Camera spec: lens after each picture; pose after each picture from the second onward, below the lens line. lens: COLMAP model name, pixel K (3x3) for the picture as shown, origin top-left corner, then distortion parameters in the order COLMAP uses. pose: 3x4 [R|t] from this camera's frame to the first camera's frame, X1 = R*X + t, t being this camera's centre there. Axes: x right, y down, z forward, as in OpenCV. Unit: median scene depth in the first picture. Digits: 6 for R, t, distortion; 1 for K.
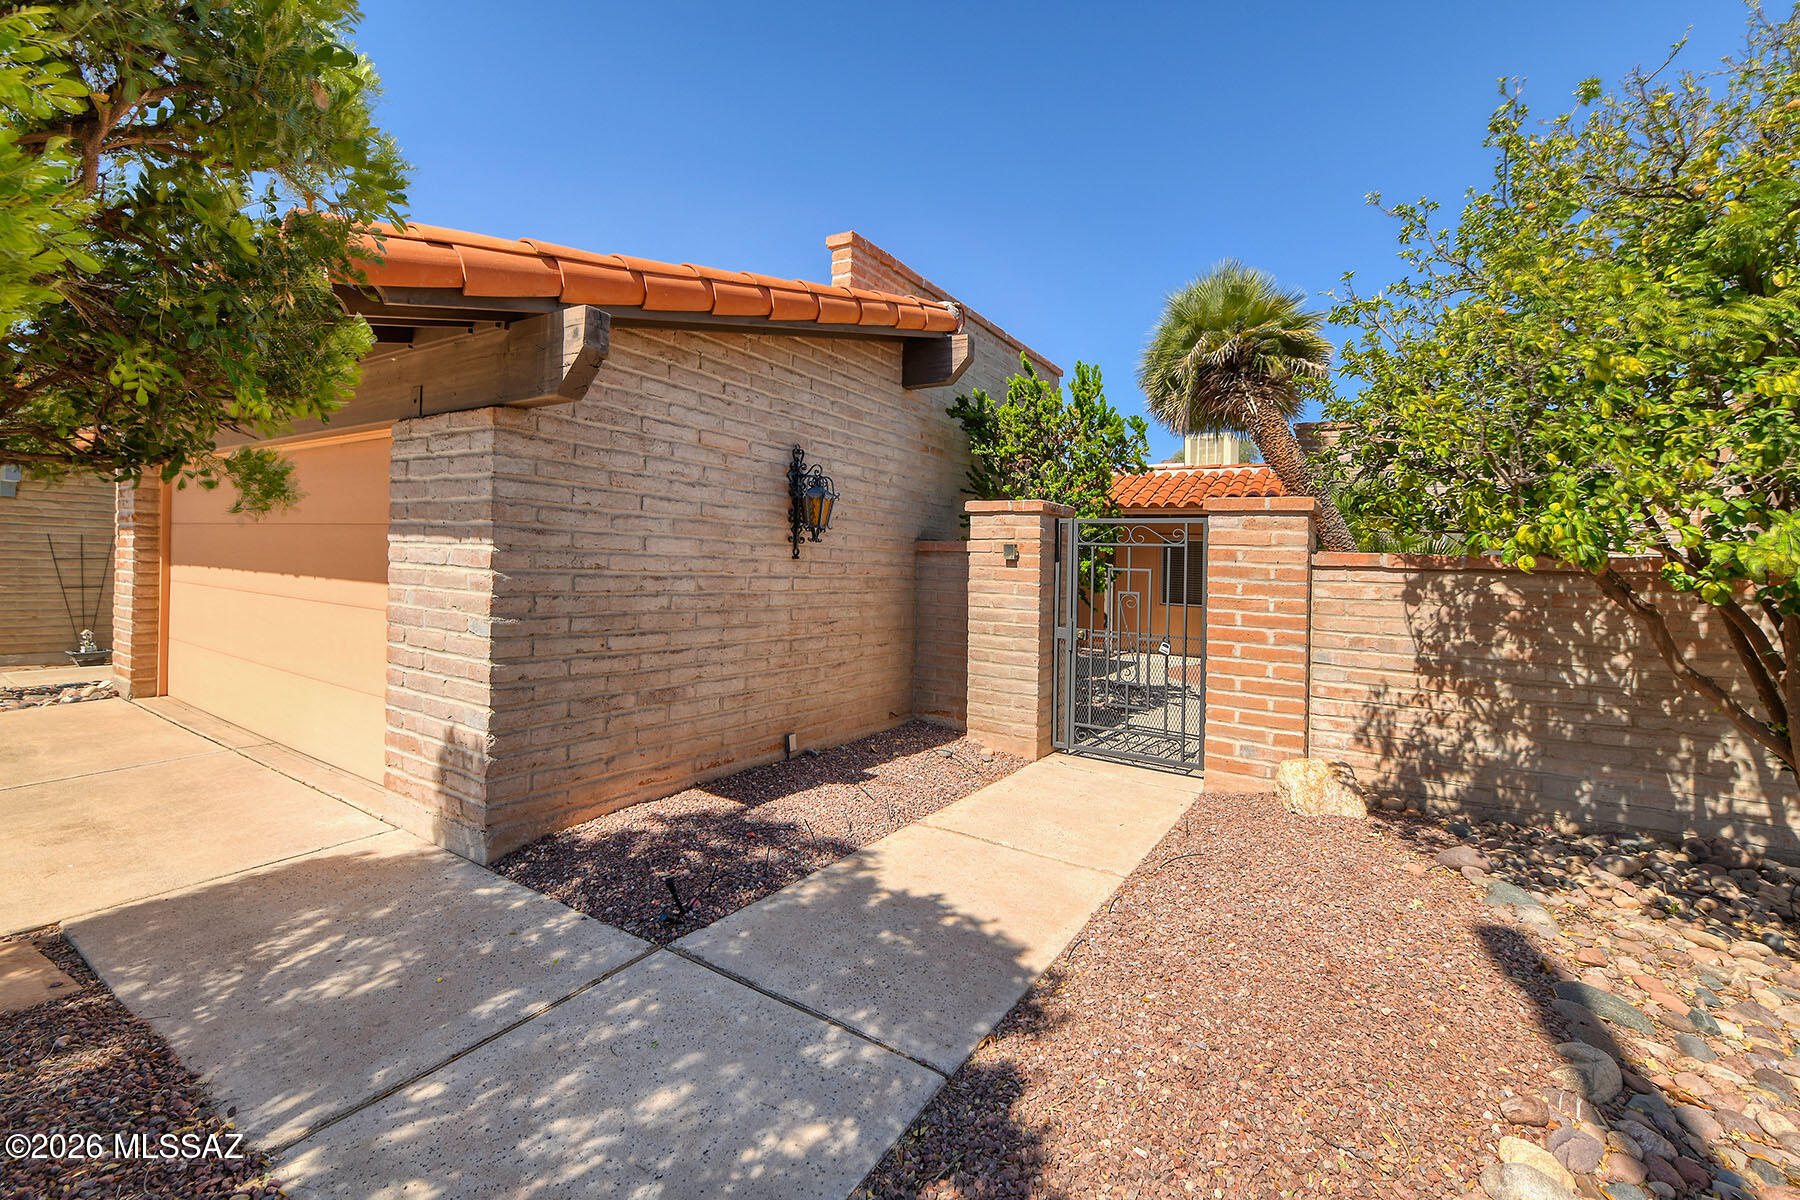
lens RADIAL K [[751.9, 0, 900.1], [0, 751.9, 548.4], [0, 0, 1]] dist [-0.020642, 0.000026]
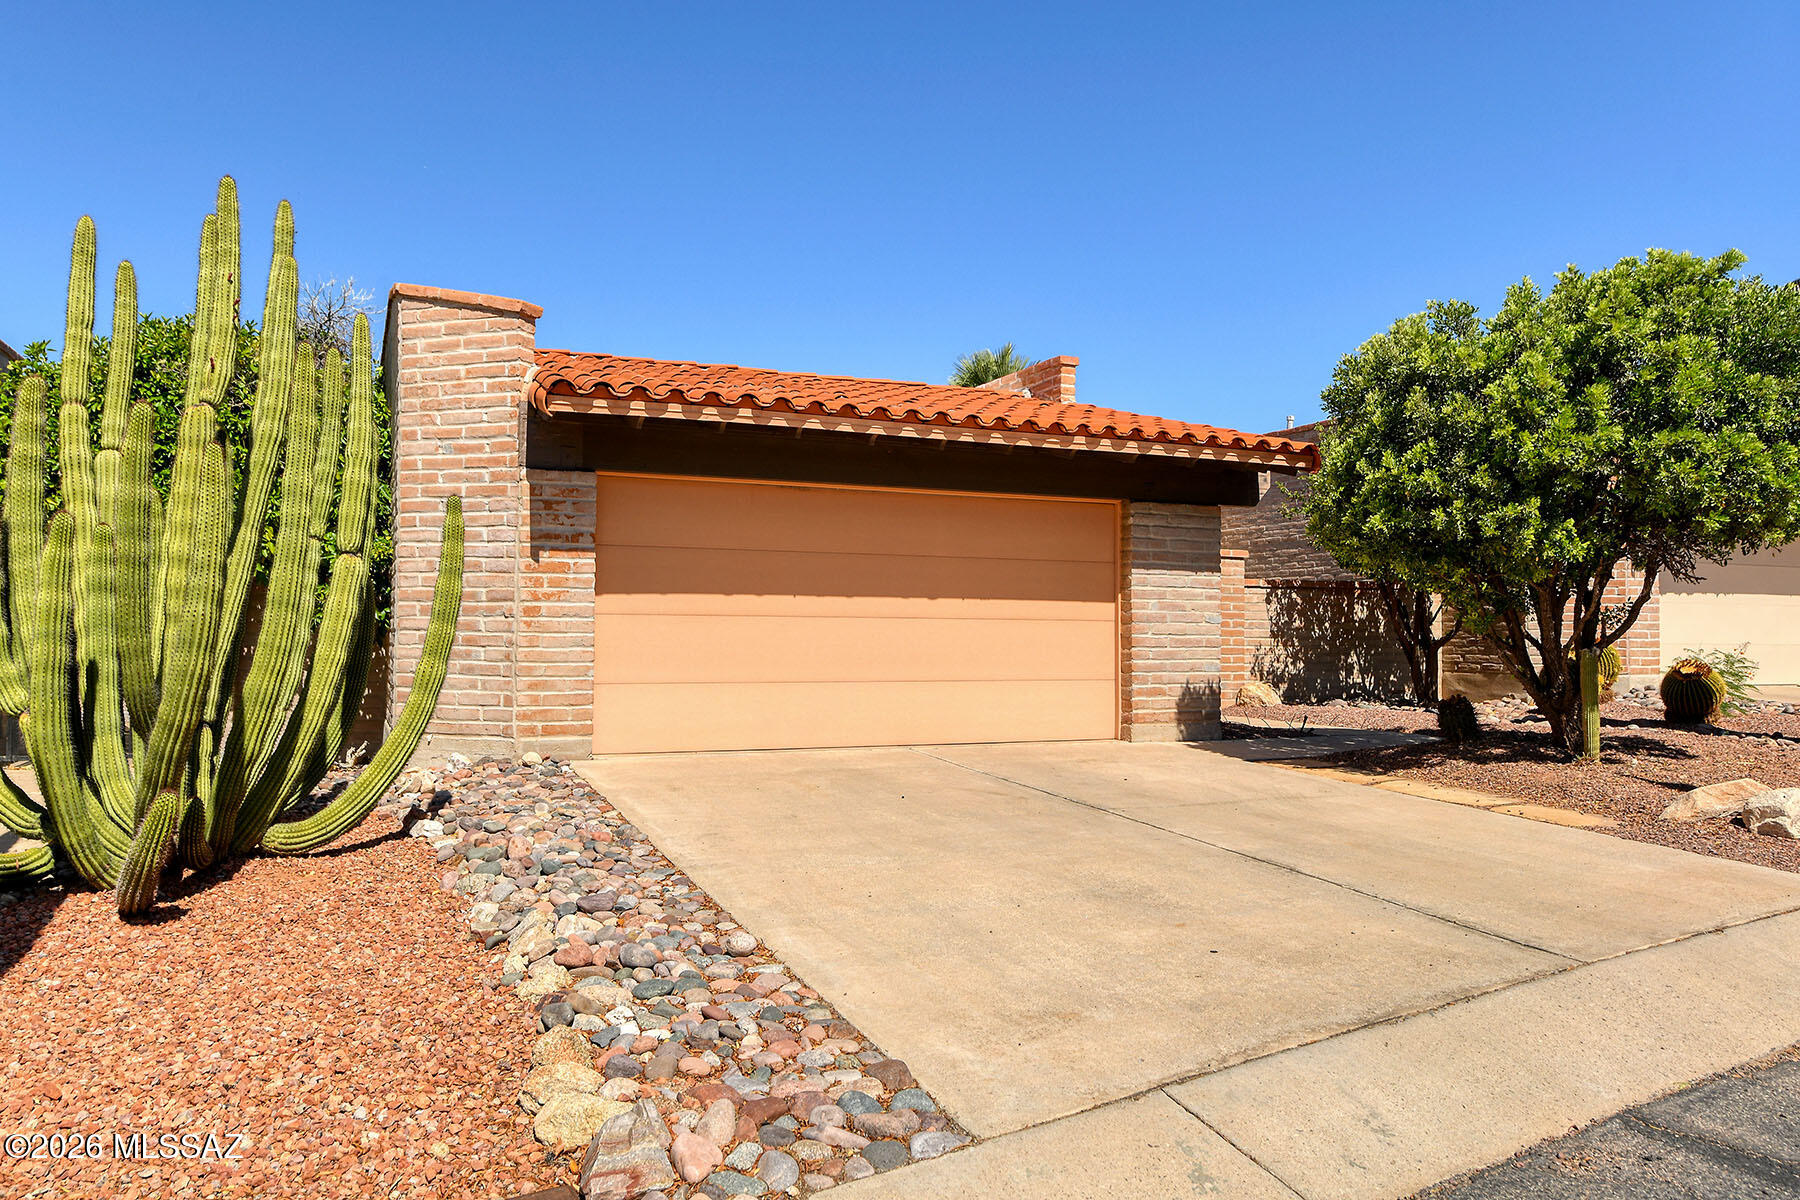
lens RADIAL K [[1251.8, 0, 899.9], [0, 1251.8, 597.5], [0, 0, 1]] dist [-0.000647, -0.000042]
pose [[0.561095, -0.015345, 0.827609, -2.842163], [0.001144, 0.999842, 0.017762, -0.005987], [-0.827751, -0.009019, 0.561024, -0.097459]]
